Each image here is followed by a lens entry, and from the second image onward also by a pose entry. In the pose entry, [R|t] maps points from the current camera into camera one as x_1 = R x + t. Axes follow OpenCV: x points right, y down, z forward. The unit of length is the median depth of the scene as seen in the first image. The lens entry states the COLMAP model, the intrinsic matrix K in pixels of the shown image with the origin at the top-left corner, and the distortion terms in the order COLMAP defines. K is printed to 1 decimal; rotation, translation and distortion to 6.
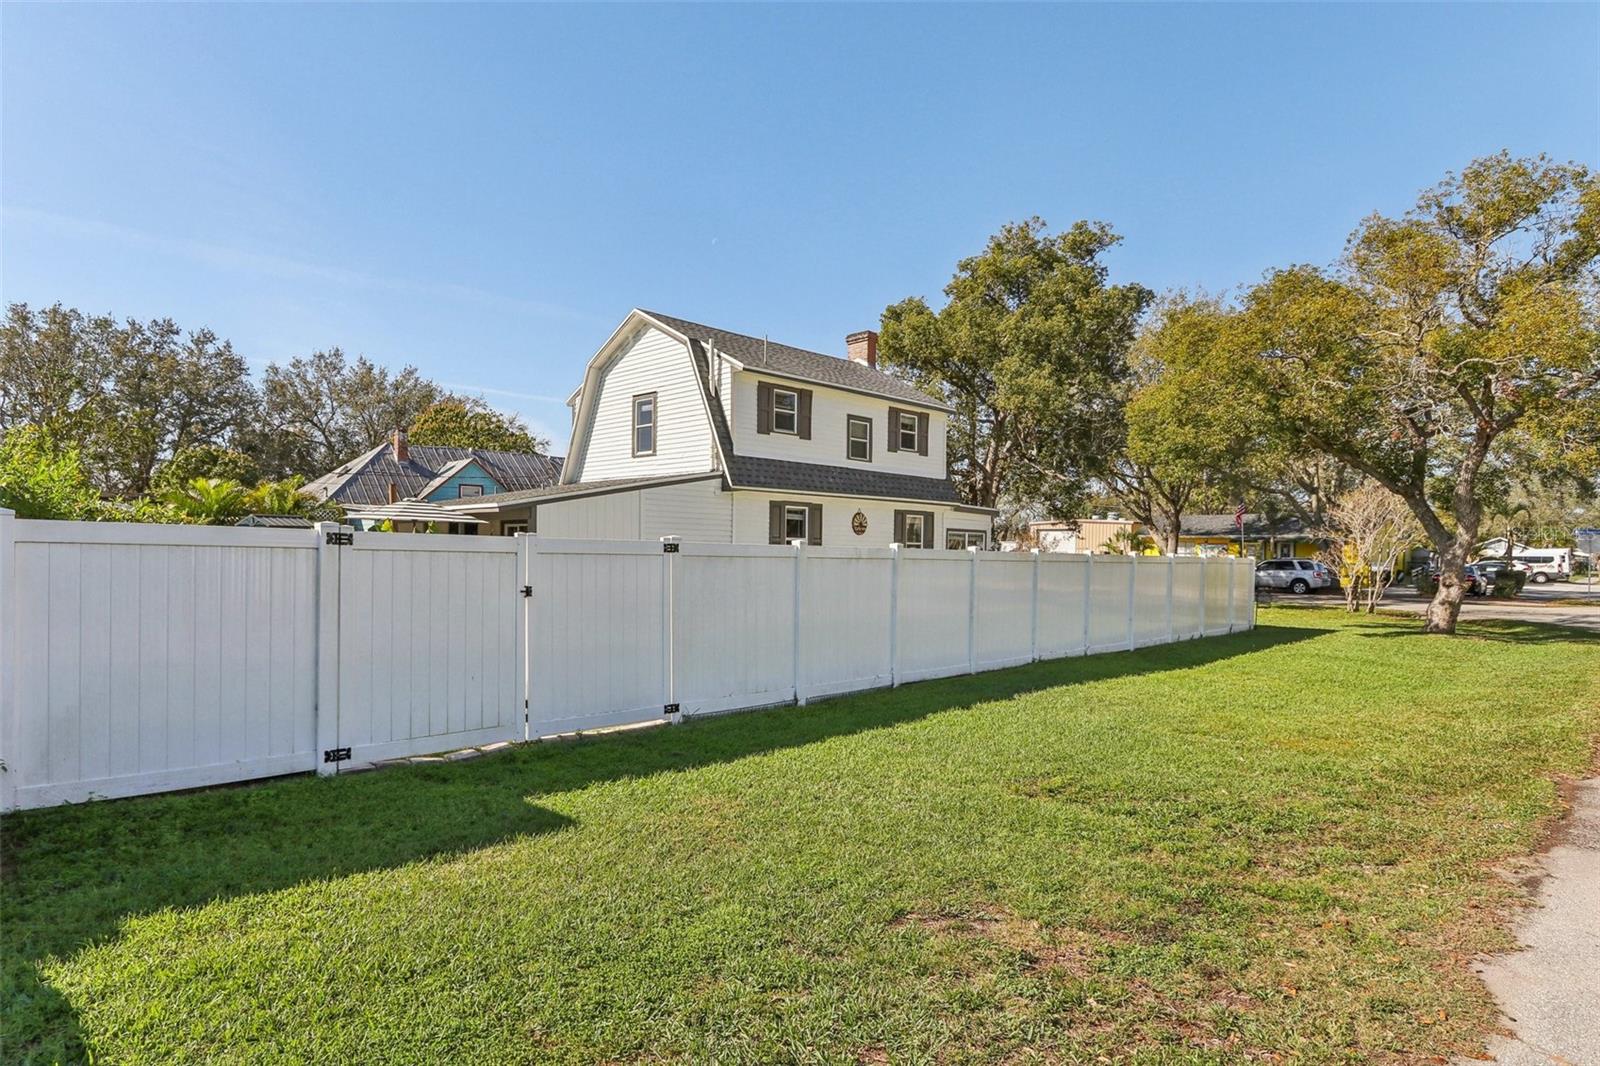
lens RADIAL K [[902.6, 0, 800.0], [0, 902.6, 533.0], [0, 0, 1]] dist [0.001671, 0.001316]
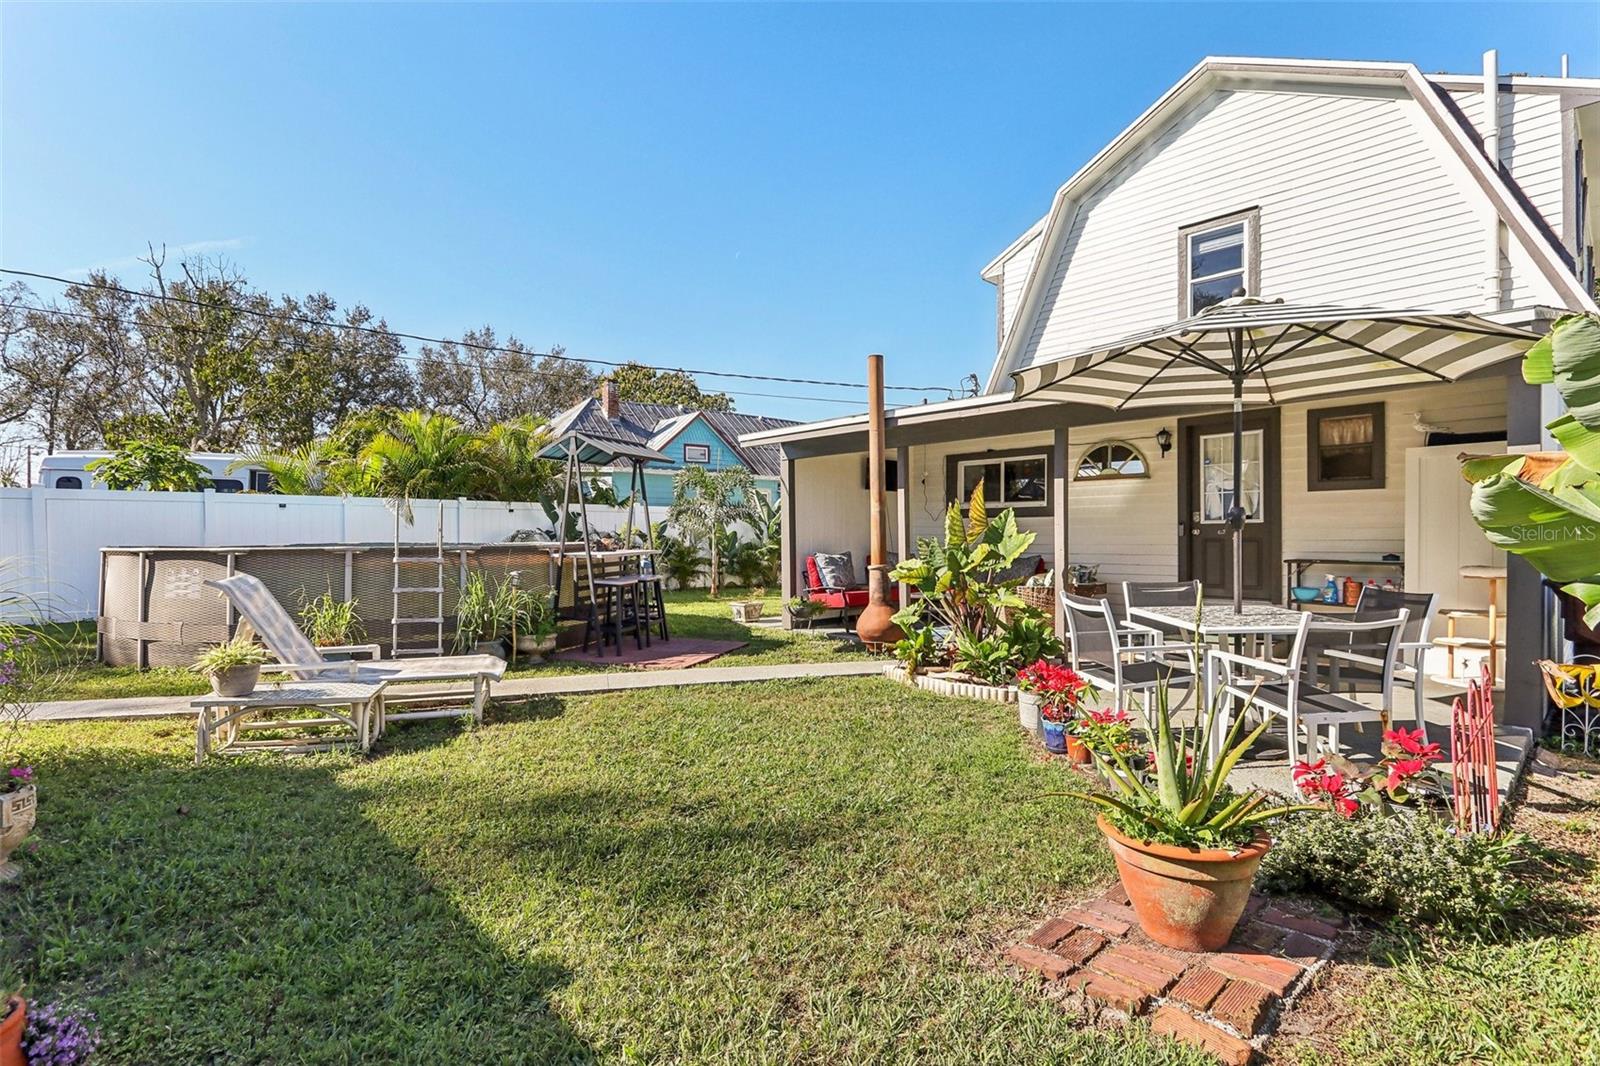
lens RADIAL K [[747.2, 0, 800.0], [0, 747.2, 533.0], [0, 0, 1]] dist [-0.001119, -0.000240]
pose [[0.999088, -0.020406, -0.037503, -0.167044], [0.021412, 0.999417, 0.026604, 0.007965], [0.036938, -0.027383, 0.998942, 0.215792]]
